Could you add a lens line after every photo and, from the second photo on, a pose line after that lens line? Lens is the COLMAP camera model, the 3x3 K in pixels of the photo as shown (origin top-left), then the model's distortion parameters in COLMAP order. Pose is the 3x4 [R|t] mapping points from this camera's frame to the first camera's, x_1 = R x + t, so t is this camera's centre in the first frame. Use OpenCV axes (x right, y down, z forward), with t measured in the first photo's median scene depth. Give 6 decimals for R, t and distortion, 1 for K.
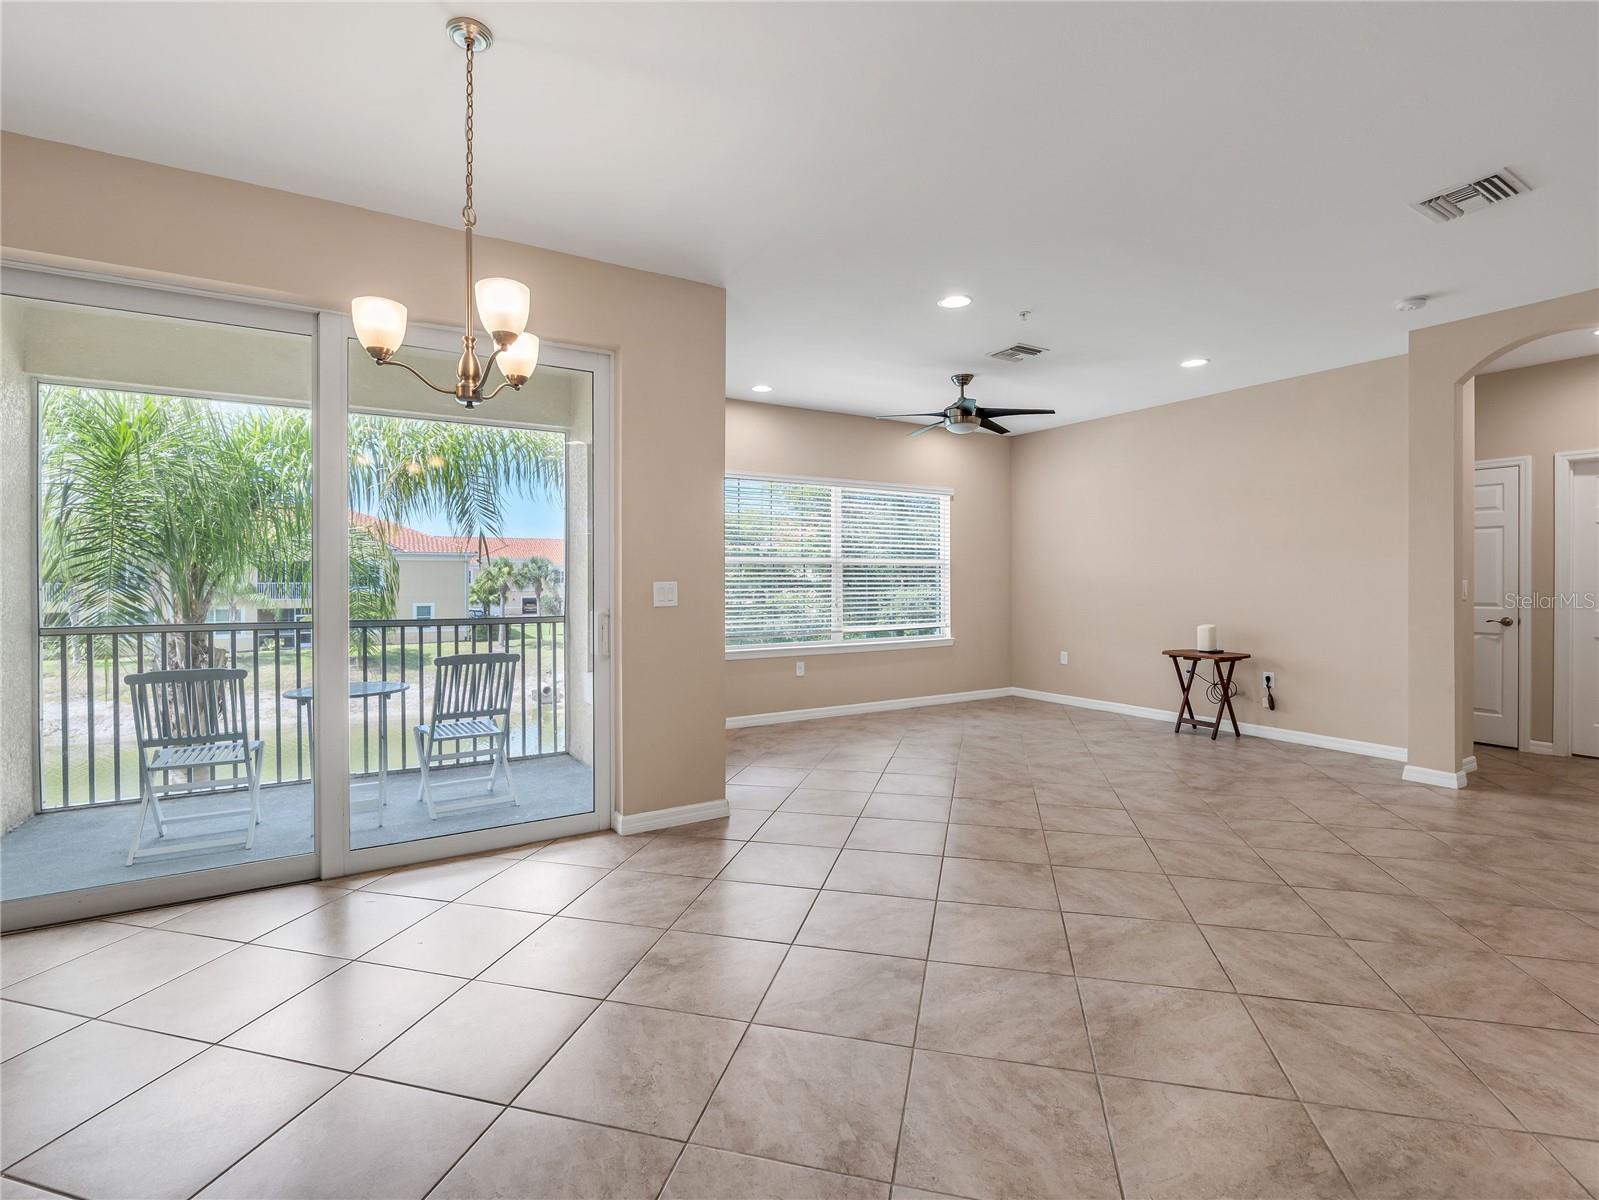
lens RADIAL K [[734.1, 0, 805.7], [0, 734.1, 588.1], [0, 0, 1]] dist [-0.004578, -0.000387]
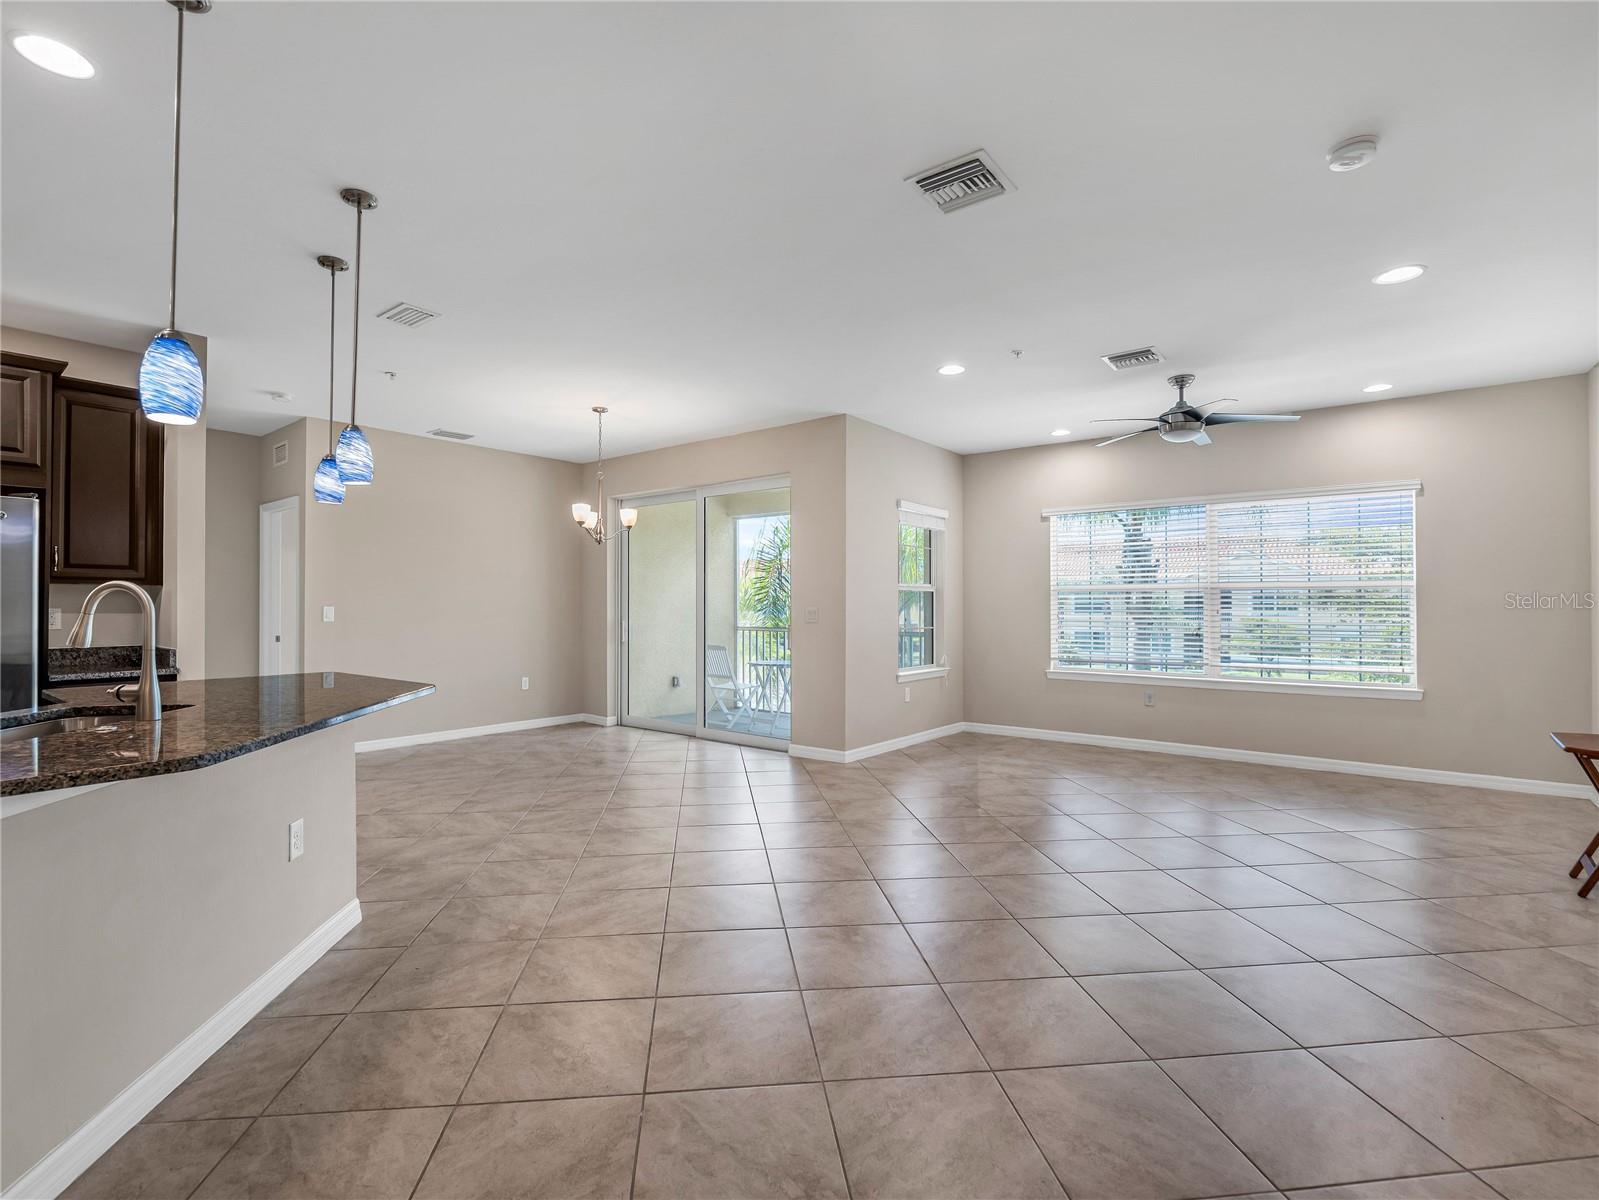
lens RADIAL K [[740.6, 0, 798.6], [0, 740.6, 604.8], [0, 0, 1]] dist [0.000573, 0.000227]
pose [[0.354223, -0.001562, -0.935160, 0.945056], [-0.011936, 0.999910, -0.006191, -0.002782], [0.935085, 0.013355, 0.354172, 0.272944]]
